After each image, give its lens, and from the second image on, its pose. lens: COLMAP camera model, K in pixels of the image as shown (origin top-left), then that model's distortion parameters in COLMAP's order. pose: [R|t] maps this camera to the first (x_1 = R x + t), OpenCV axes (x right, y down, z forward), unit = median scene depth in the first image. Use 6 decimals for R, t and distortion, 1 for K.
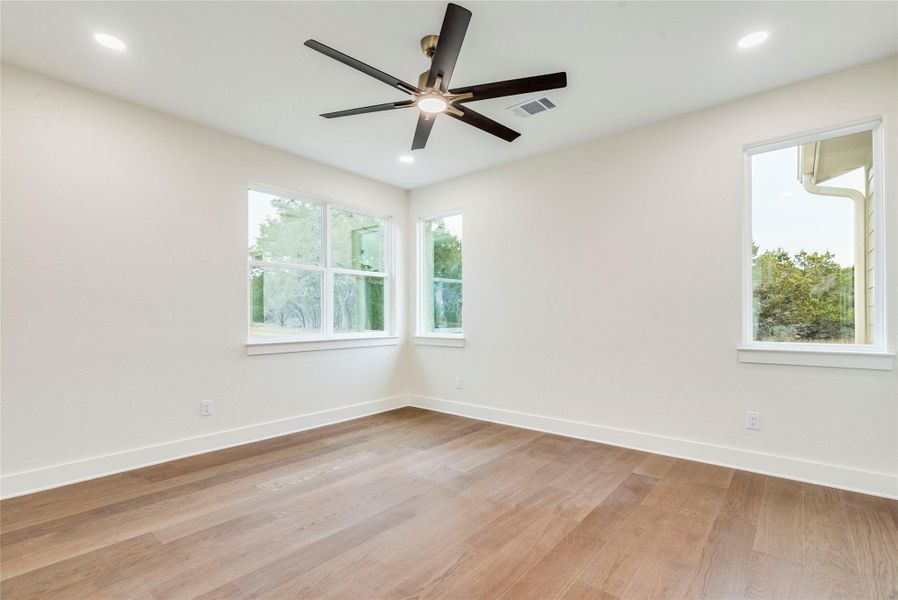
lens RADIAL K [[417.0, 0, 440.6], [0, 417.0, 304.5], [0, 0, 1]] dist [-0.009191, 0.000112]
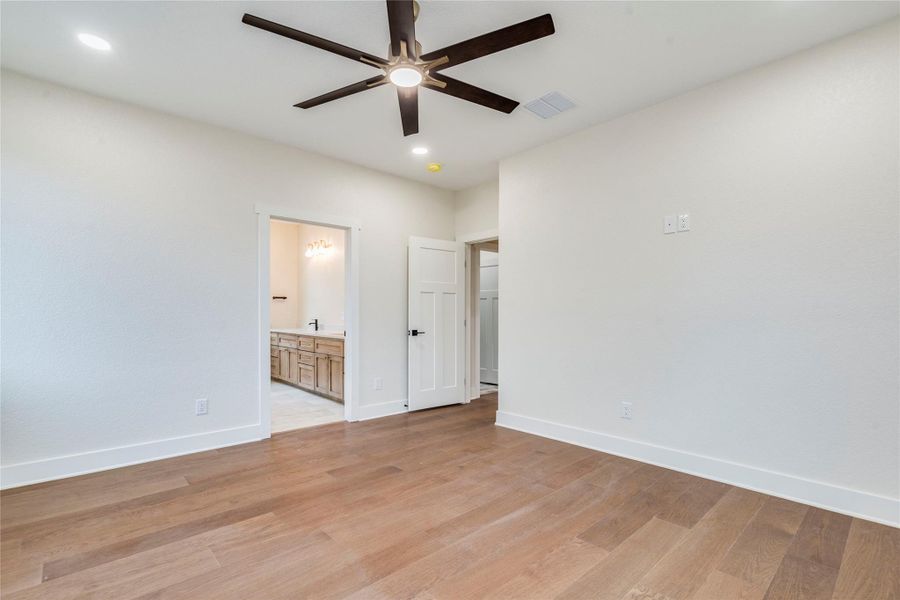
lens RADIAL K [[417.9, 0, 441.6], [0, 417.9, 304.5], [0, 0, 1]] dist [-0.009191, 0.000112]
pose [[-0.991822, -0.002117, 0.127613, -0.210994], [-0.006929, 0.999281, -0.037278, 0.043496], [-0.127442, -0.037857, -0.991123, 1.948831]]
